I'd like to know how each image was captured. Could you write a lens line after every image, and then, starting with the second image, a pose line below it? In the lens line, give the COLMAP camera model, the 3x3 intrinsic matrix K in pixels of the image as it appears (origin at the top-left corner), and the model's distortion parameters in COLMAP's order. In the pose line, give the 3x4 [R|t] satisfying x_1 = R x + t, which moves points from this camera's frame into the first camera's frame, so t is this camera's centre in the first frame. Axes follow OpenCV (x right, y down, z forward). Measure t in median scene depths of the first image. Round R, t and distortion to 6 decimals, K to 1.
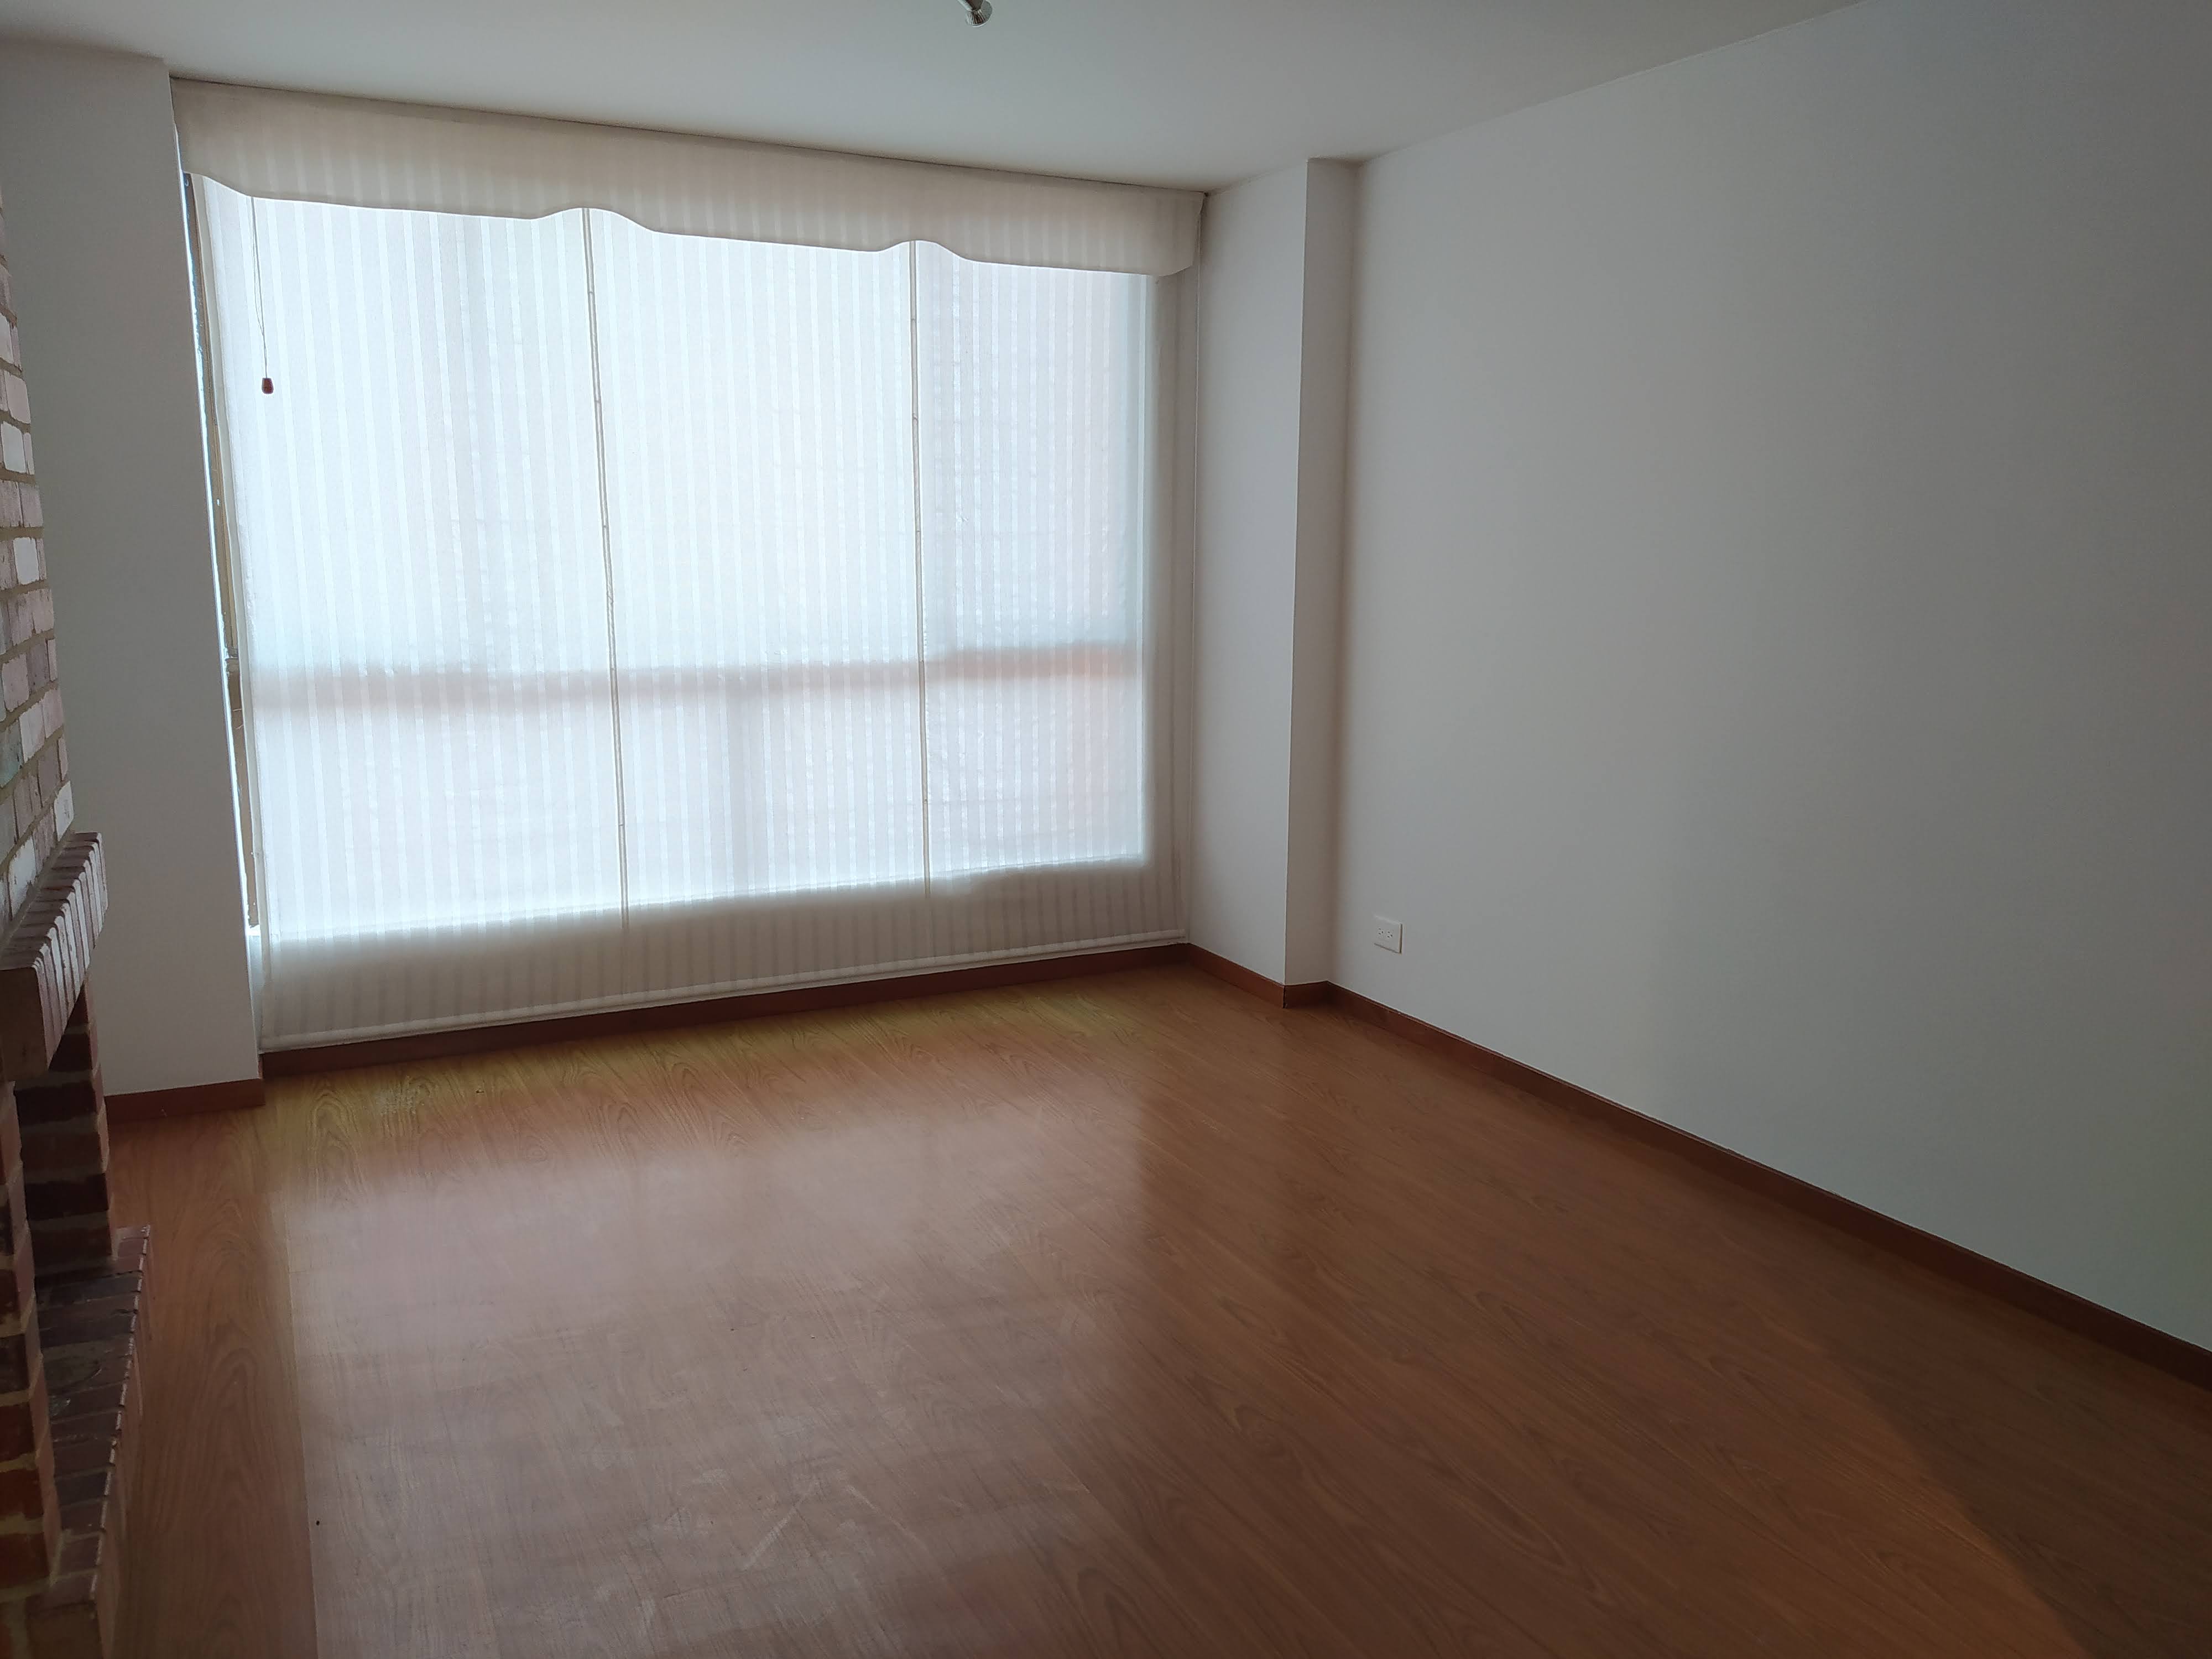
lens RADIAL K [[1707.9, 0, 1106.0], [0, 1707.9, 829.5], [0, 0, 1]] dist [0.119165, -0.186711]
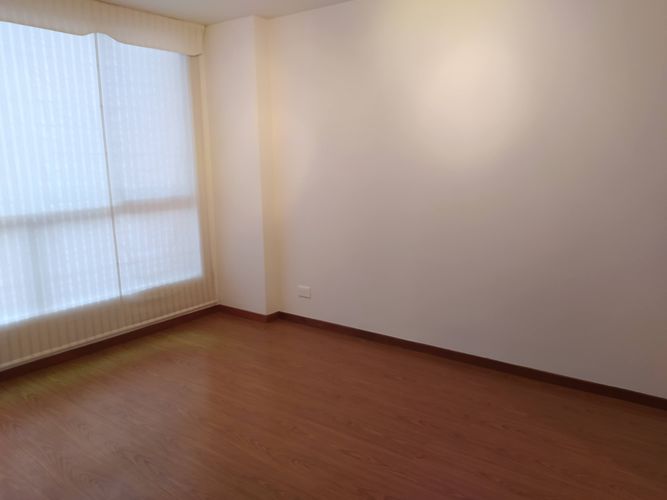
lens RADIAL K [[515.0, 0, 333.5], [0, 515.0, 250.0], [0, 0, 1]] dist [0.119165, -0.186711]
pose [[0.887462, -0.097725, 0.450402, -0.167879], [0.094456, 0.995083, 0.029792, -0.029604], [-0.451099, 0.016104, 0.892329, 0.197279]]
